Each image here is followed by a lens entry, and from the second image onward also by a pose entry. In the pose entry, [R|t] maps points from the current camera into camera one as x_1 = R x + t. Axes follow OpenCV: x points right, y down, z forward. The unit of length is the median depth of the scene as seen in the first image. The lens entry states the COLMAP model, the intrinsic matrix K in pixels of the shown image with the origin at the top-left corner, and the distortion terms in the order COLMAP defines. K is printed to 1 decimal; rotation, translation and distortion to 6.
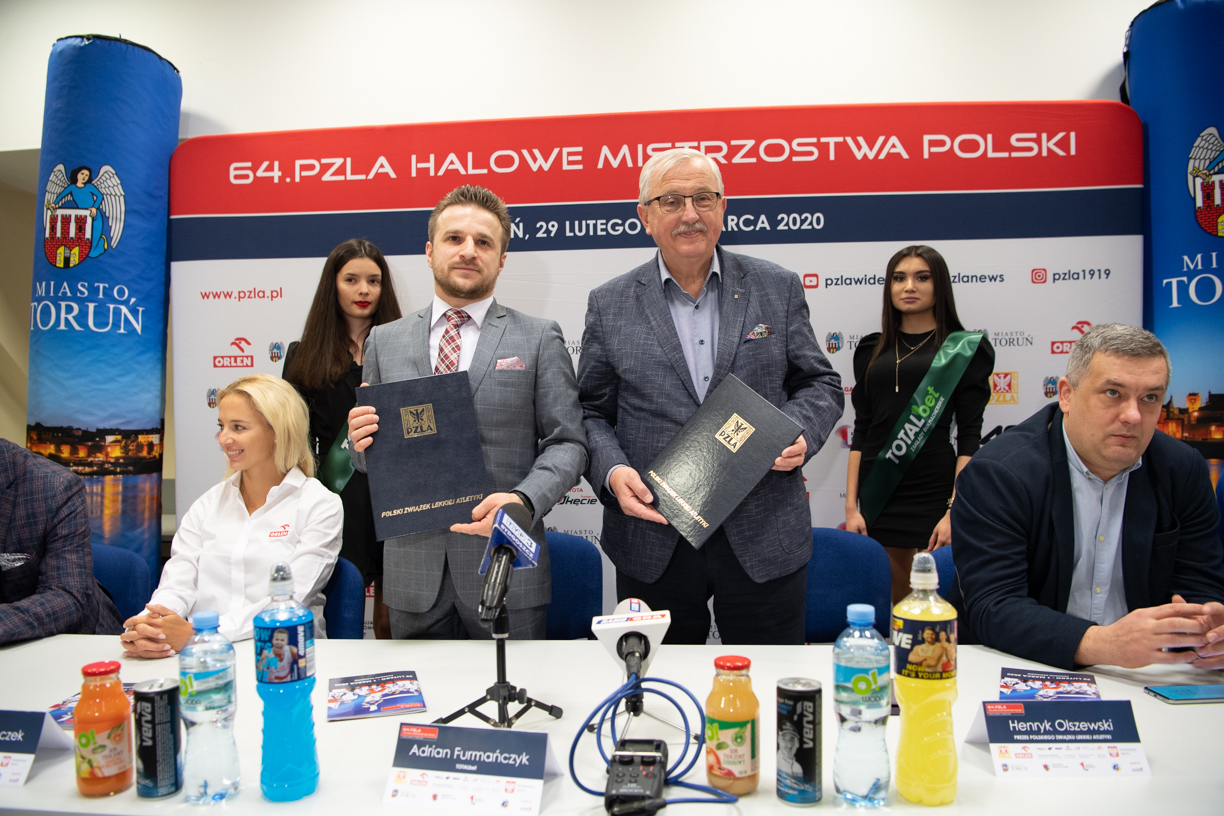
lens RADIAL K [[847.3, 0, 612.0], [0, 847.3, 408.0], [0, 0, 1]] dist [-0.074088, 0.017915]
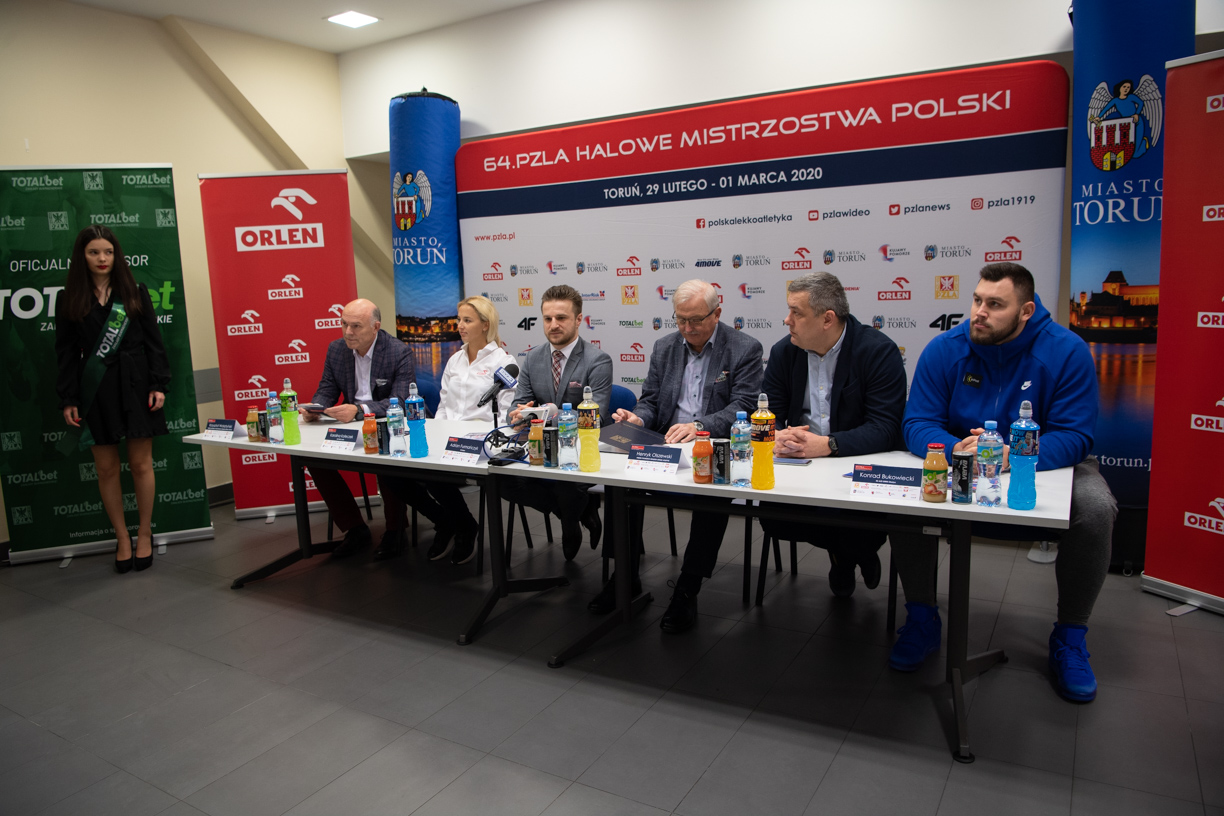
lens RADIAL K [[864.0, 0, 612.0], [0, 864.0, 408.0], [0, 0, 1]] dist [-0.060502, 0.009200]
pose [[0.893799, 0.045552, -0.446148, 0.622789], [0.034154, 0.985025, 0.168995, -0.087036], [0.447165, -0.166285, 0.878859, -0.547810]]
